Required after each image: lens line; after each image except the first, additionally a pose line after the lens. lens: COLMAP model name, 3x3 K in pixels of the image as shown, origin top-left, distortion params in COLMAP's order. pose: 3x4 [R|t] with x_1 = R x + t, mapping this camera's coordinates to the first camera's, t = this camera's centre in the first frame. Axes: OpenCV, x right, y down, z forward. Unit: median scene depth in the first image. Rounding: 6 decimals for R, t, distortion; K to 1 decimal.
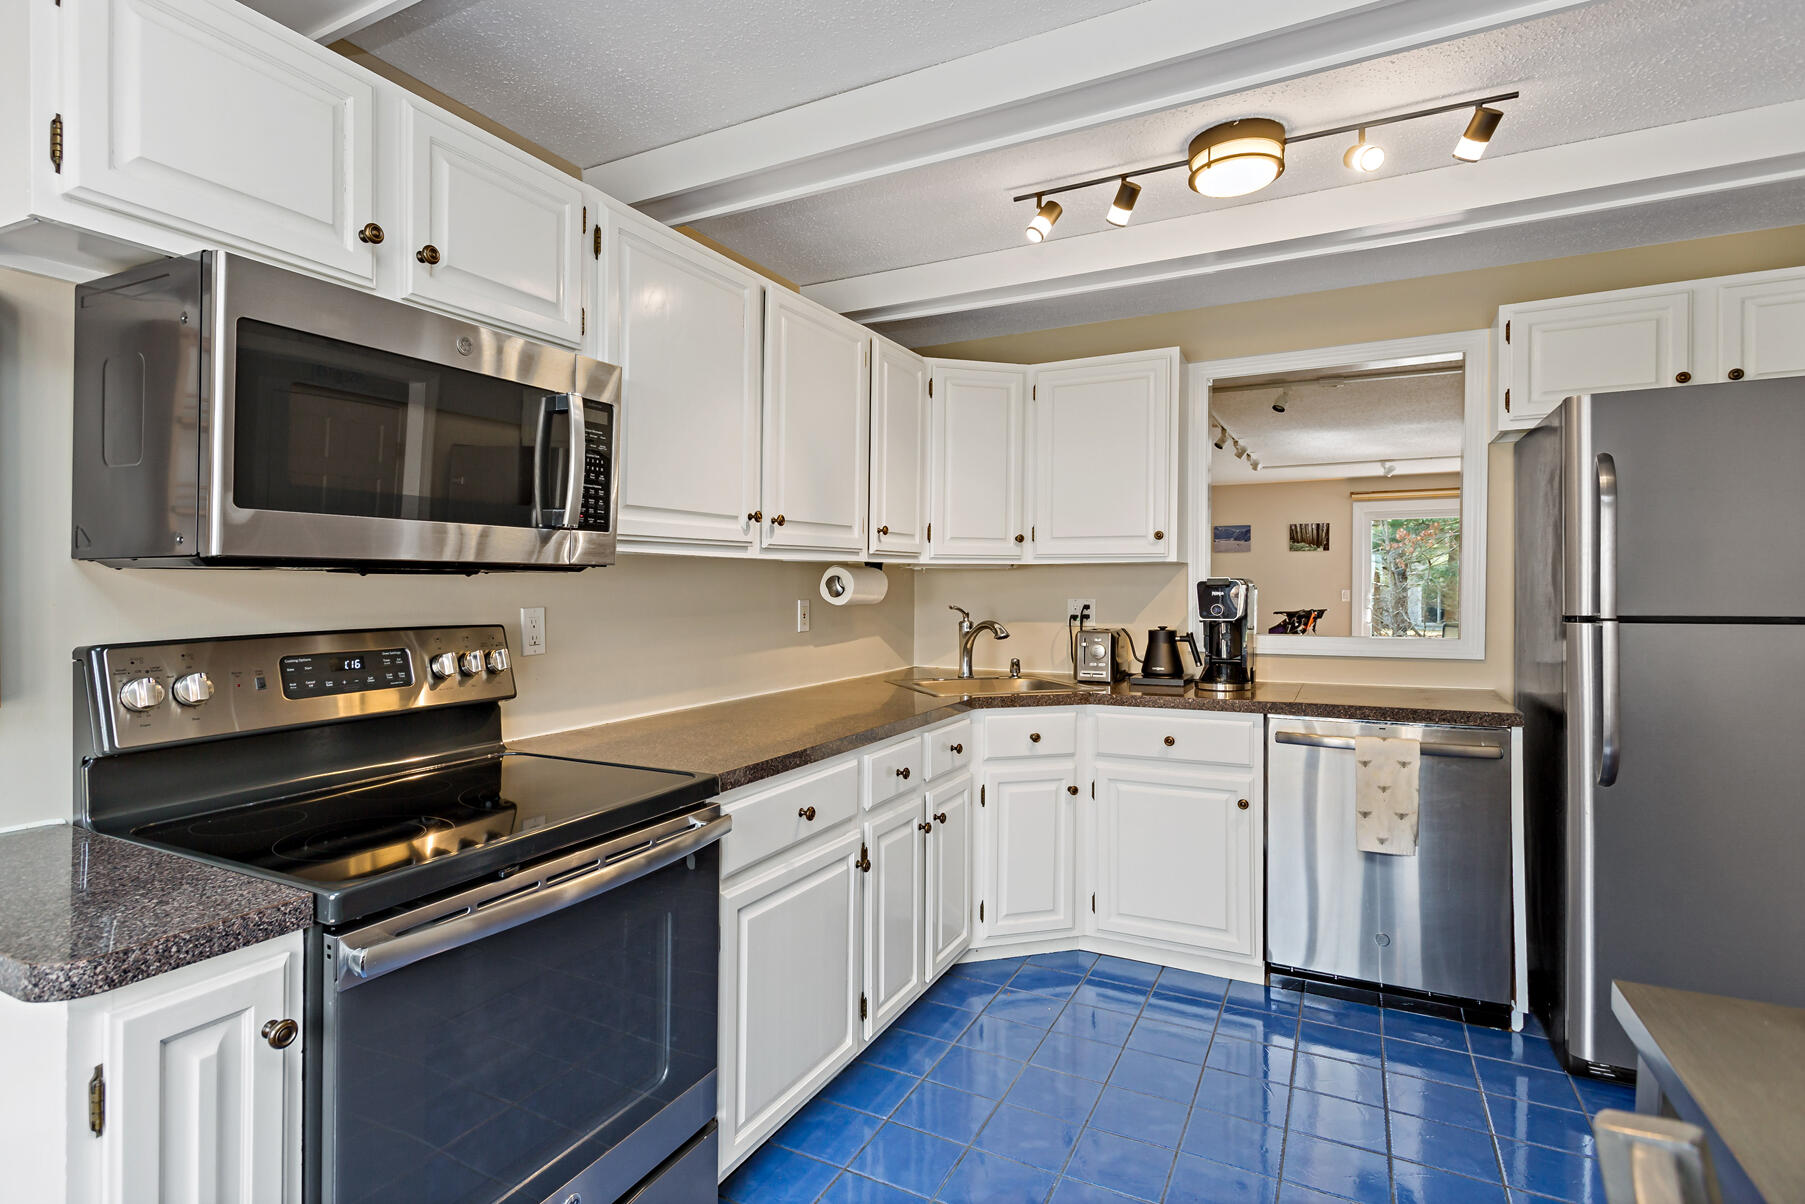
lens RADIAL K [[923.7, 0, 902.5], [0, 923.7, 602.0], [0, 0, 1]] dist [-0.003116, -0.000715]
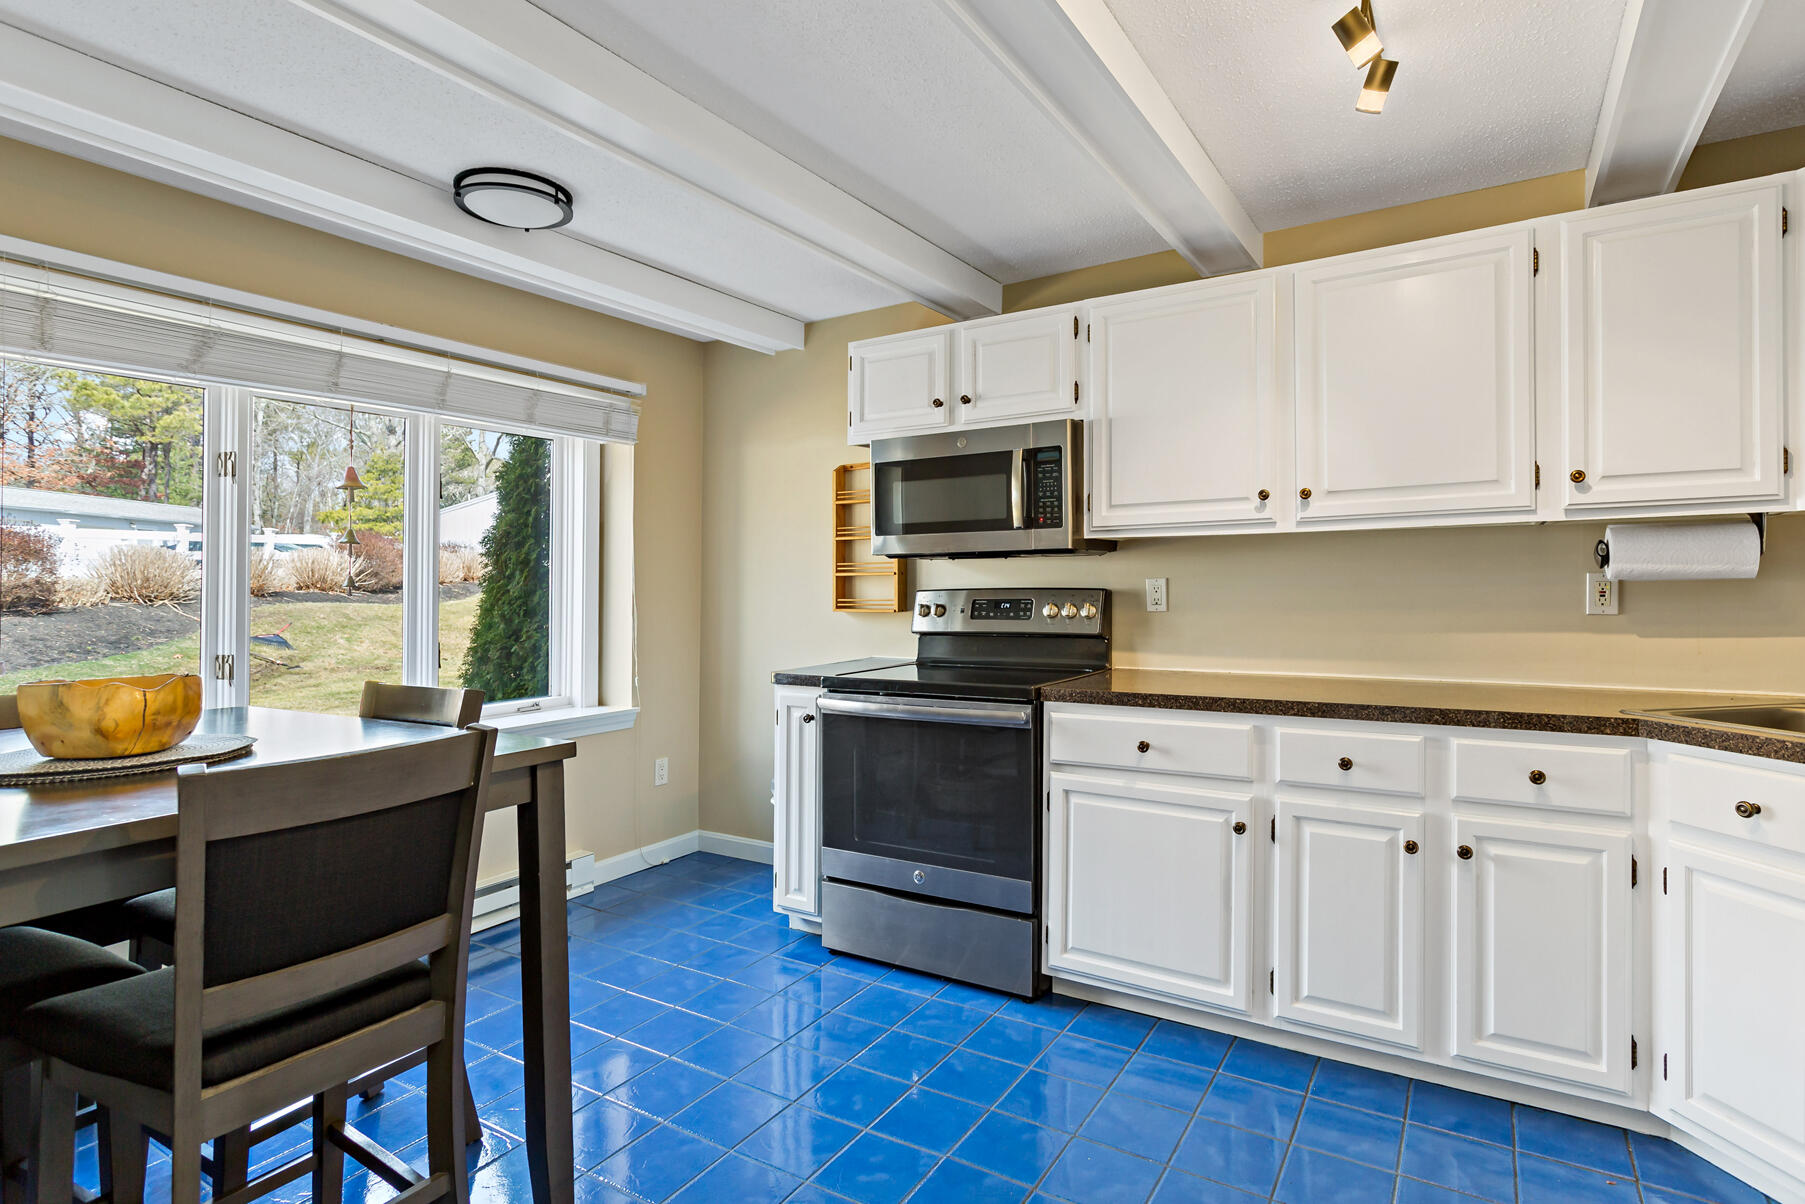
lens RADIAL K [[923.7, 0, 902.5], [0, 923.7, 602.0], [0, 0, 1]] dist [-0.003116, -0.000715]
pose [[-0.094028, 0.018712, -0.995394, 1.056045], [-0.008374, 0.999773, 0.019585, 0.017724], [0.995534, 0.010177, -0.093850, 0.741131]]
